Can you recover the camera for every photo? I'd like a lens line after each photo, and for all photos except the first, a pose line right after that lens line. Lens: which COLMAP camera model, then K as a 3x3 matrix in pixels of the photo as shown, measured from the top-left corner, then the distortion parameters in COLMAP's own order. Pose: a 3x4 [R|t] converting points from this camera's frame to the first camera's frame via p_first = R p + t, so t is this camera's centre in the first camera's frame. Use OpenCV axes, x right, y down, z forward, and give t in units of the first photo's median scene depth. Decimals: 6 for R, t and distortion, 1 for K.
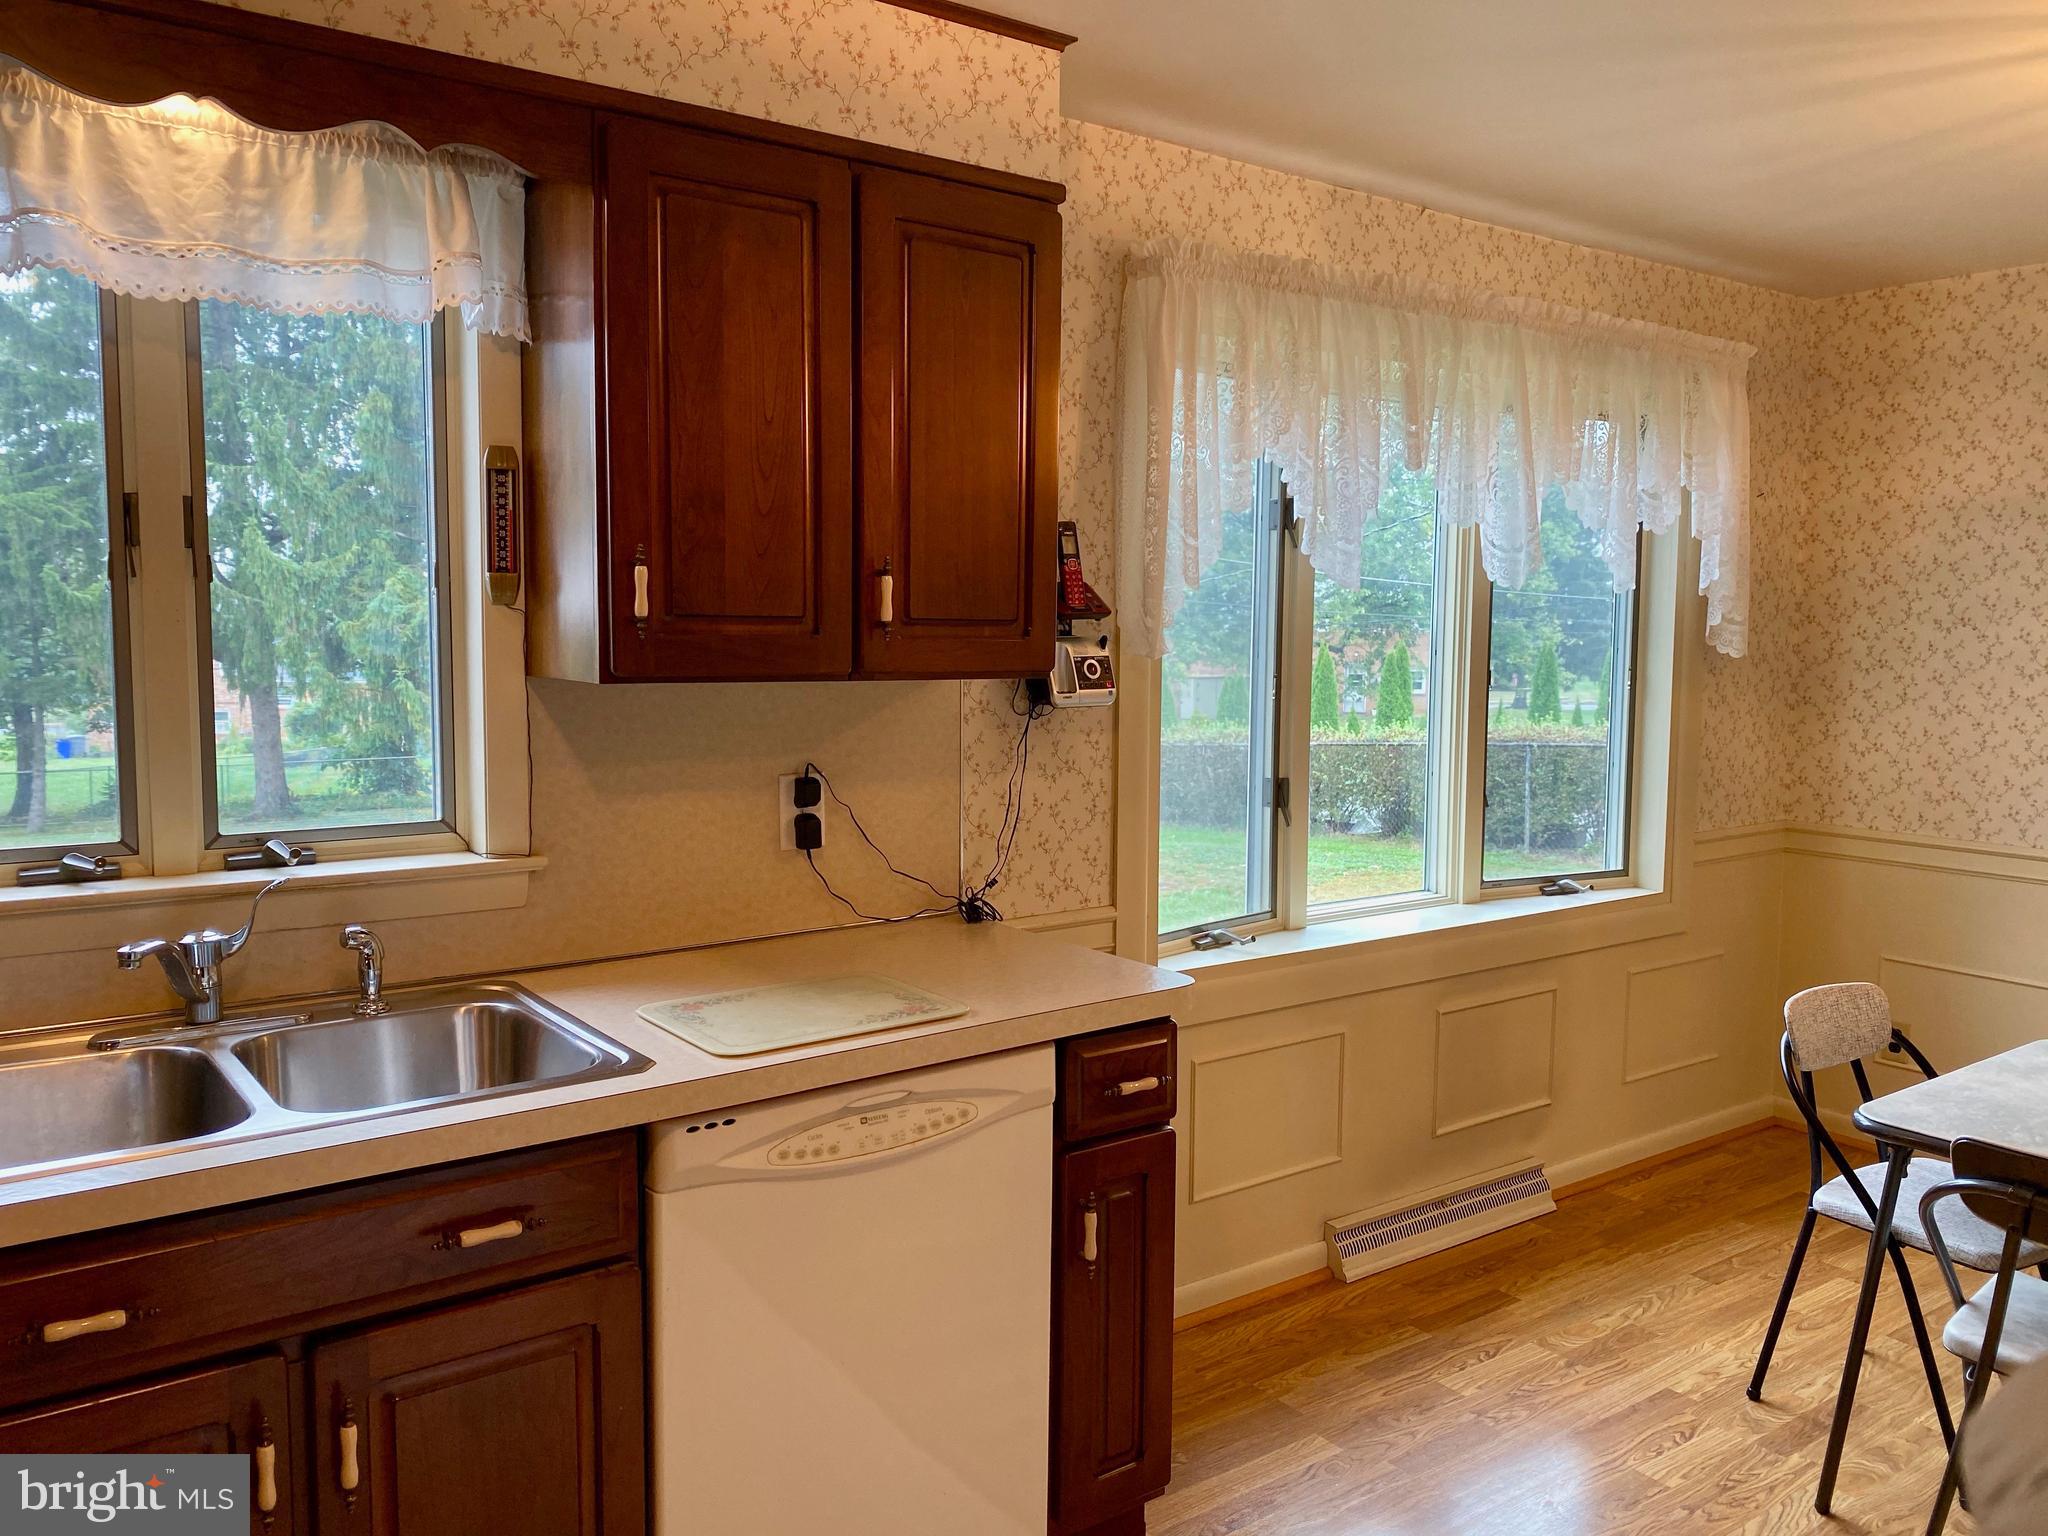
lens RADIAL K [[1586.6, 0, 1020.2], [0, 1586.6, 748.1], [0, 0, 1]] dist [0.036346, -0.036191]
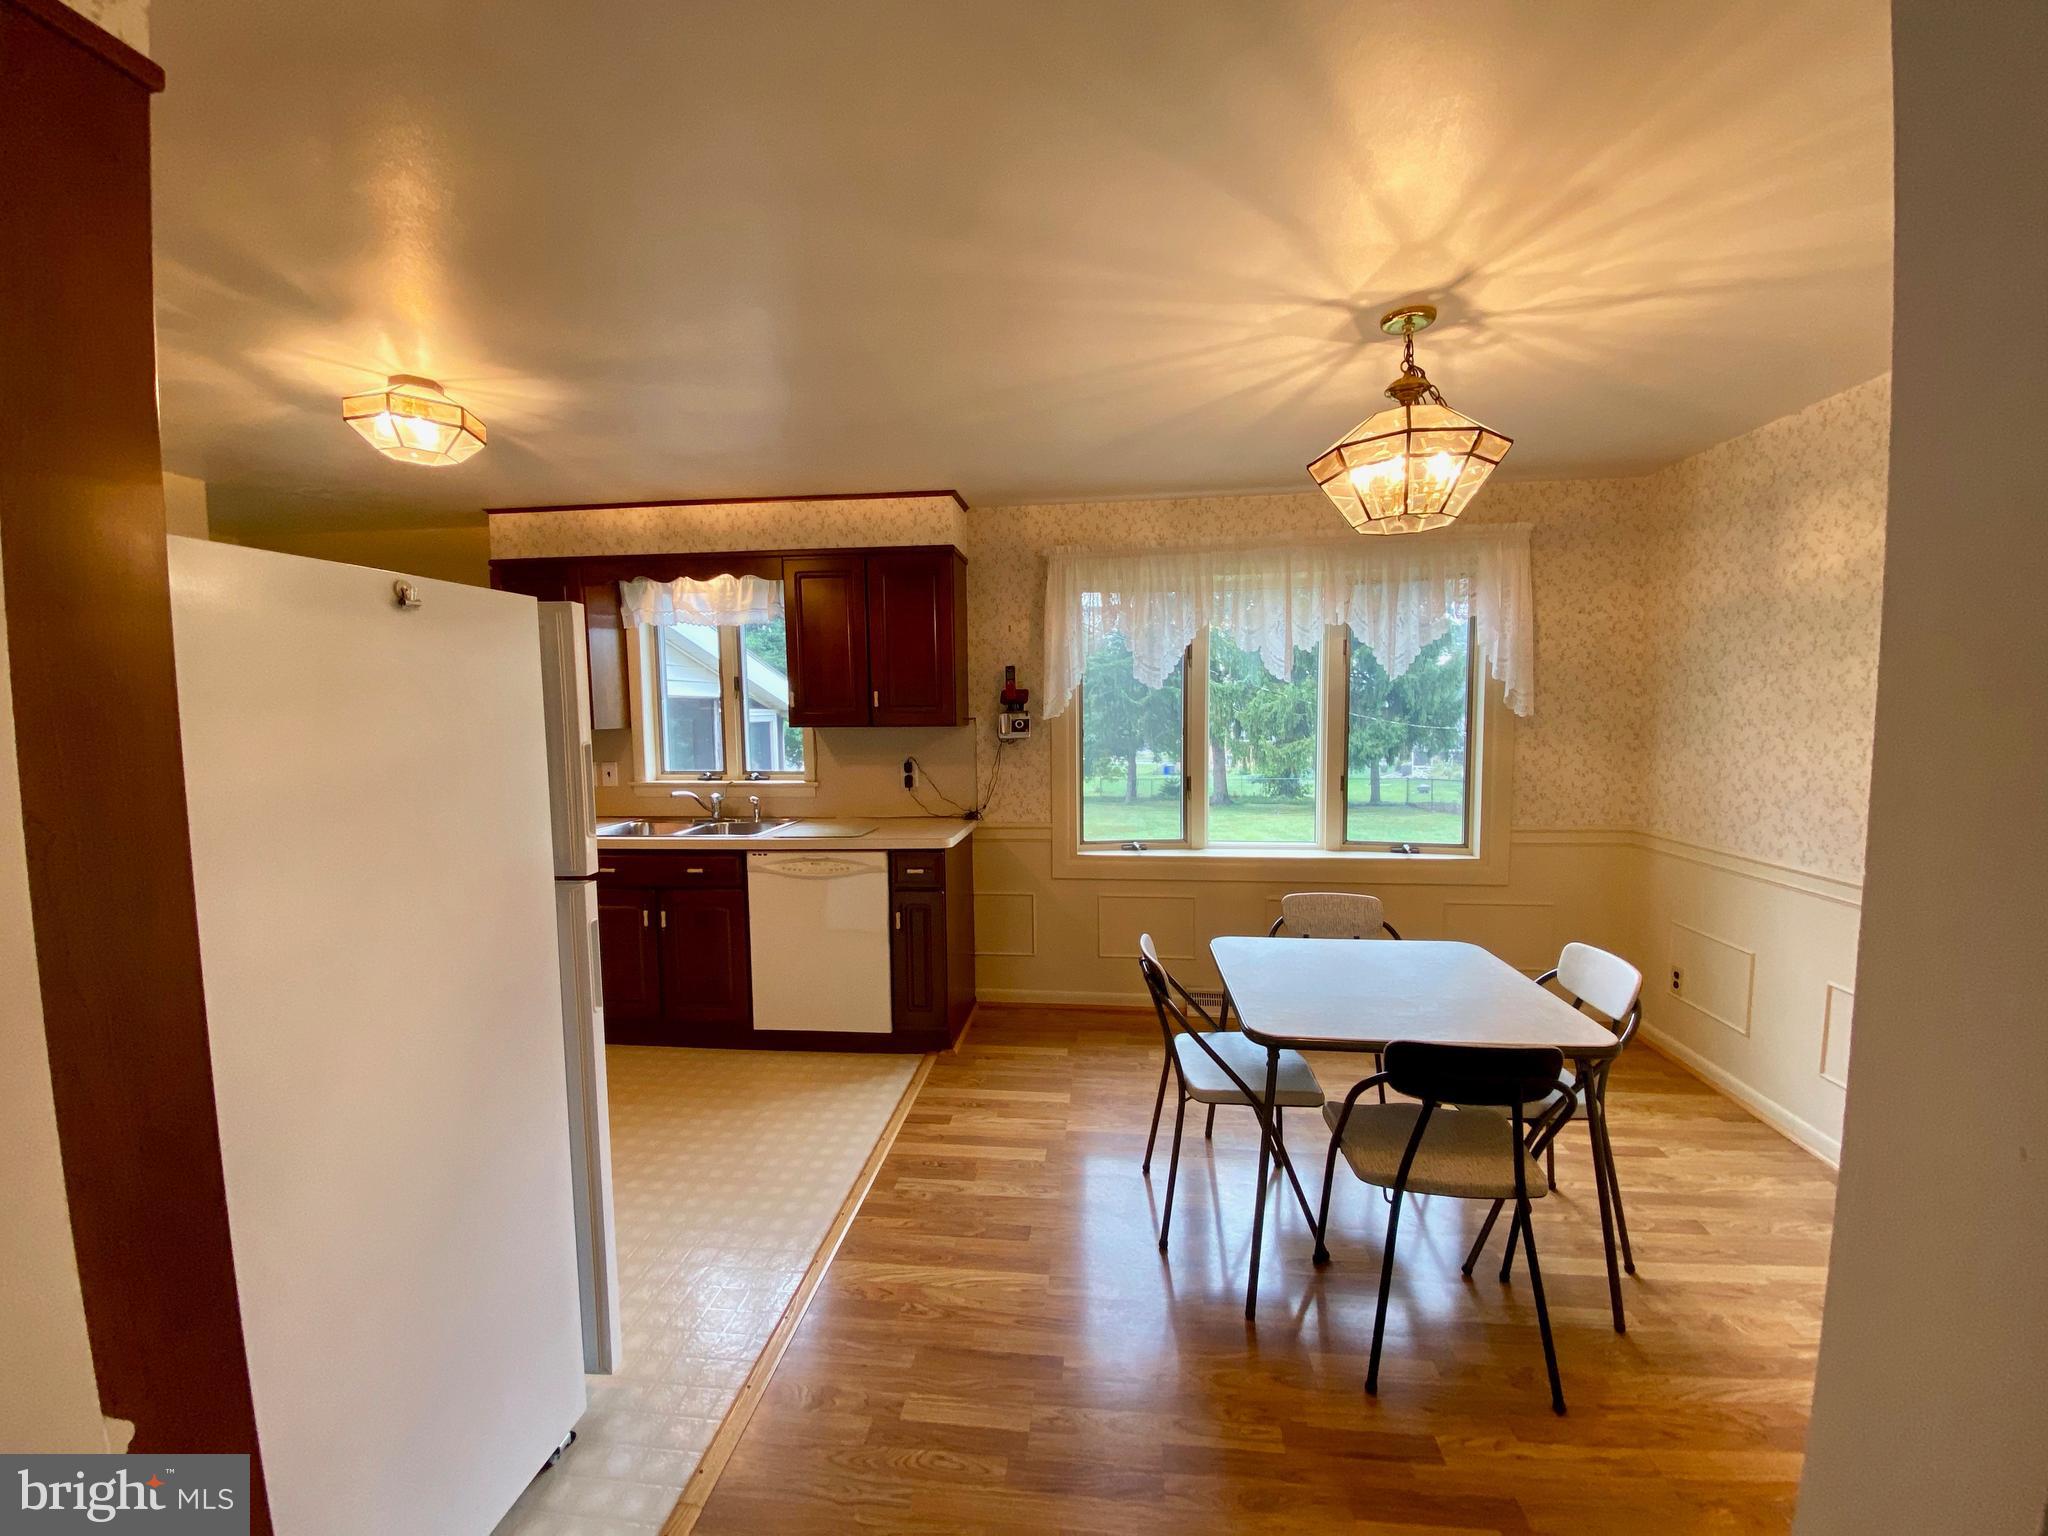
lens RADIAL K [[837.0, 0, 1023.8], [0, 837.0, 772.3], [0, 0, 1]] dist [0.033490, -0.003198]
pose [[0.729337, 0.033380, -0.683340, 0.885230], [-0.036245, 0.999292, 0.010129, 0.011807], [0.683194, 0.017380, 0.730030, 0.039058]]
